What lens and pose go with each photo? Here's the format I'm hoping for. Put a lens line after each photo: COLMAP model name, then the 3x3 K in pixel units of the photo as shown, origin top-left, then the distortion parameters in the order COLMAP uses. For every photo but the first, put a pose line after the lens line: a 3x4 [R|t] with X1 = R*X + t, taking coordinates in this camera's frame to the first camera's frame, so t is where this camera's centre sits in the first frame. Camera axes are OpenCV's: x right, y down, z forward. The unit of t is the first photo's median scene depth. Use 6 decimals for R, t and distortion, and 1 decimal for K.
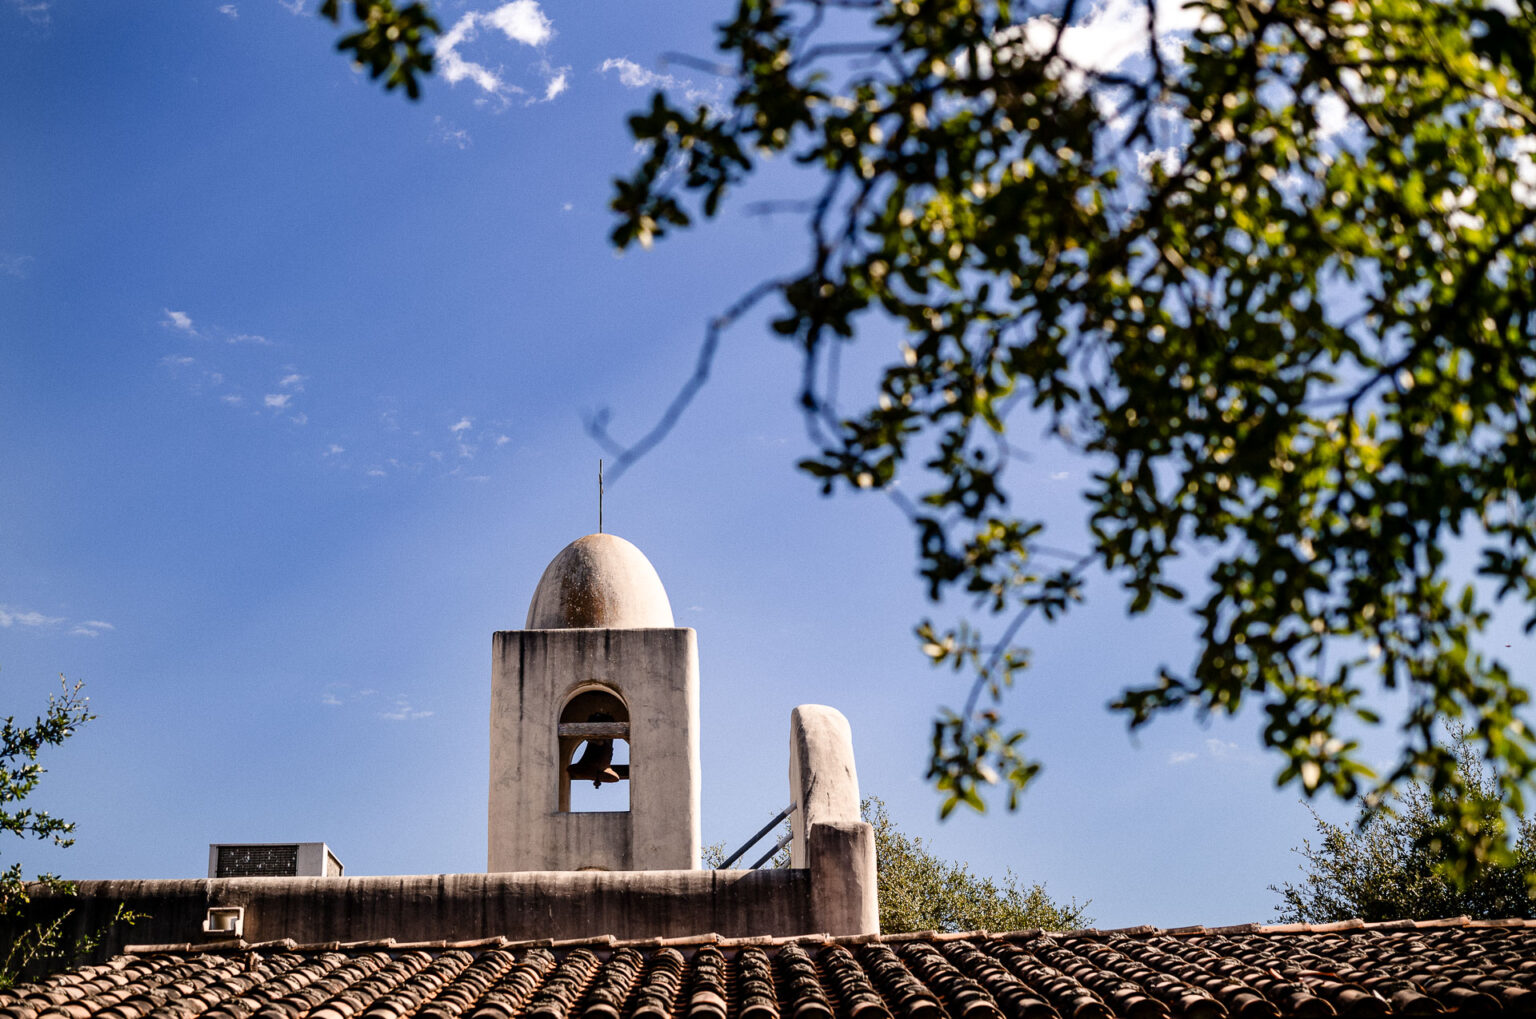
lens RADIAL K [[2606.0, 0, 768.0], [0, 2606.0, 509.5], [0, 0, 1]] dist [0.015794, -0.088387]
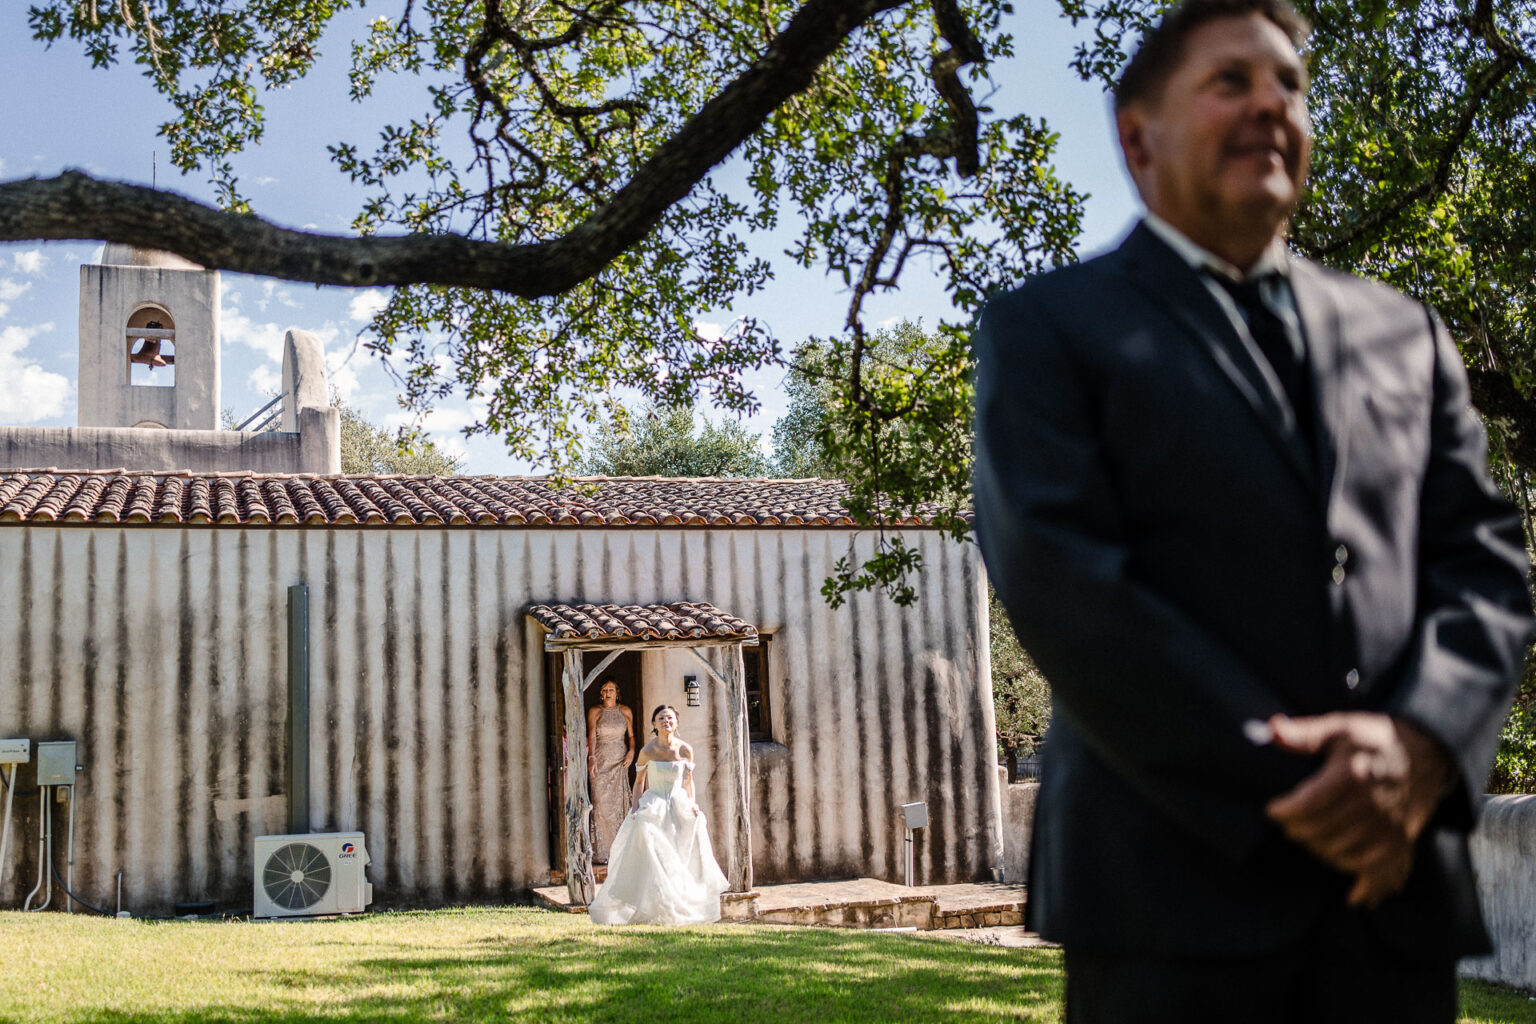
lens RADIAL K [[1568.3, 0, 768.0], [0, 1568.3, 512.0], [0, 0, 1]] dist [-0.005678, 0.002902]
pose [[0.951053, 0.026908, 0.307855, -0.017291], [-0.083200, 0.981713, 0.171222, -0.031631], [-0.297618, -0.188455, 0.935900, -0.160980]]
